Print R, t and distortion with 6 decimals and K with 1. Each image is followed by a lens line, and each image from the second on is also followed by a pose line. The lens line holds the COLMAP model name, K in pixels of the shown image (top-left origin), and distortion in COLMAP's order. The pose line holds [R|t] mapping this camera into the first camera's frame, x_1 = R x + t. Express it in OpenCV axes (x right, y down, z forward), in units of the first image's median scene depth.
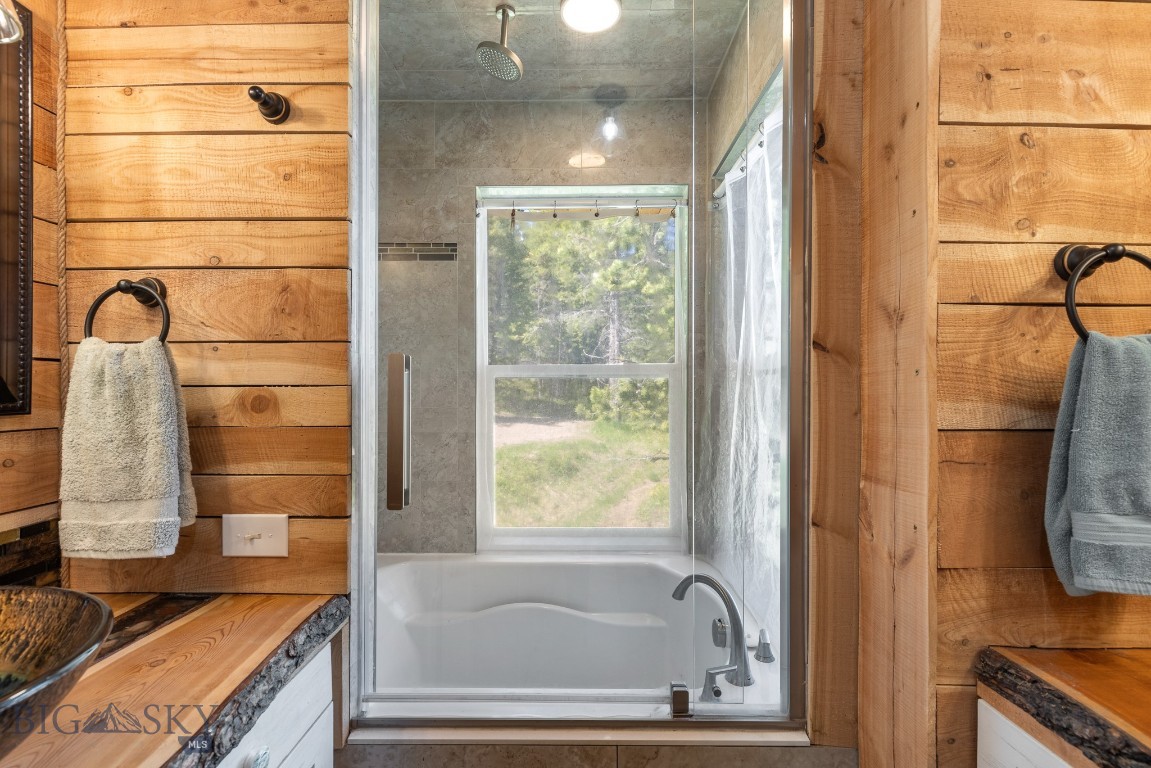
lens RADIAL K [[522.8, 0, 573.8], [0, 522.8, 385.3], [0, 0, 1]] dist [0.006844, -0.000686]
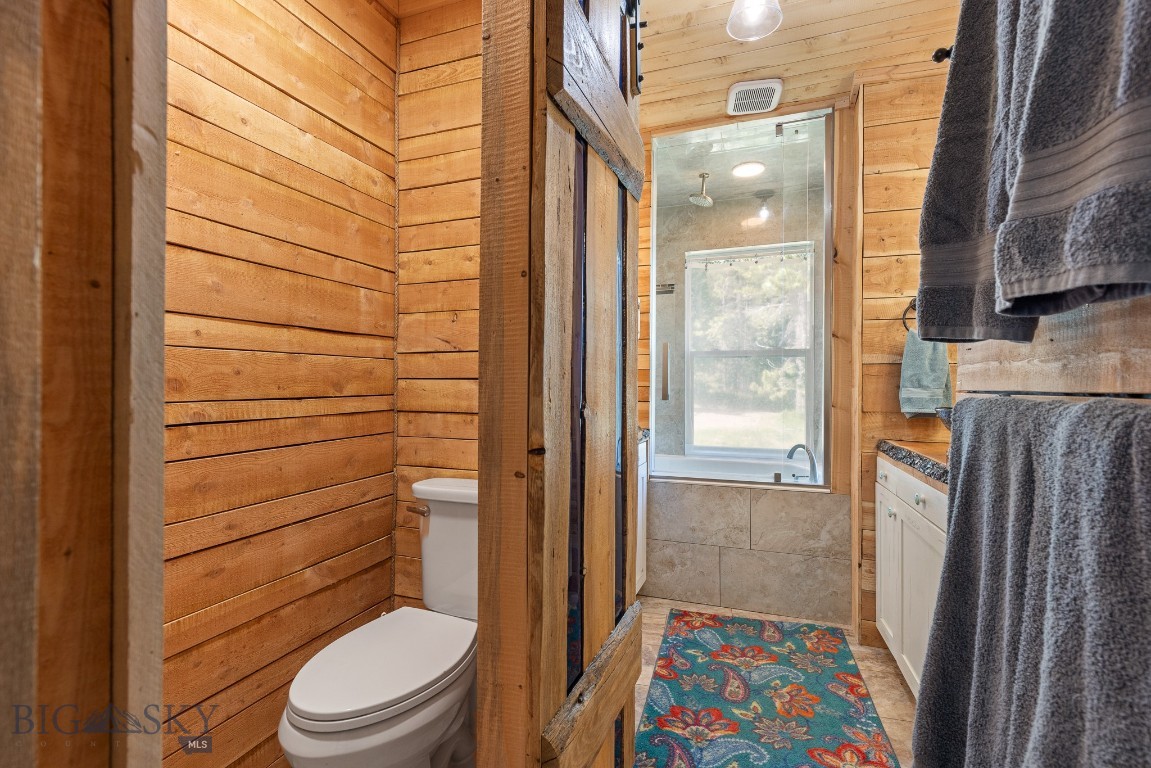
lens RADIAL K [[522.8, 0, 576.0], [0, 522.8, 383.7], [0, 0, 1]] dist [0.006844, -0.000686]
pose [[0.942142, 0.002144, -0.335207, 0.131143], [-0.001015, 0.999993, 0.003542, 0.141483], [0.335213, -0.002997, 0.942138, -1.711901]]
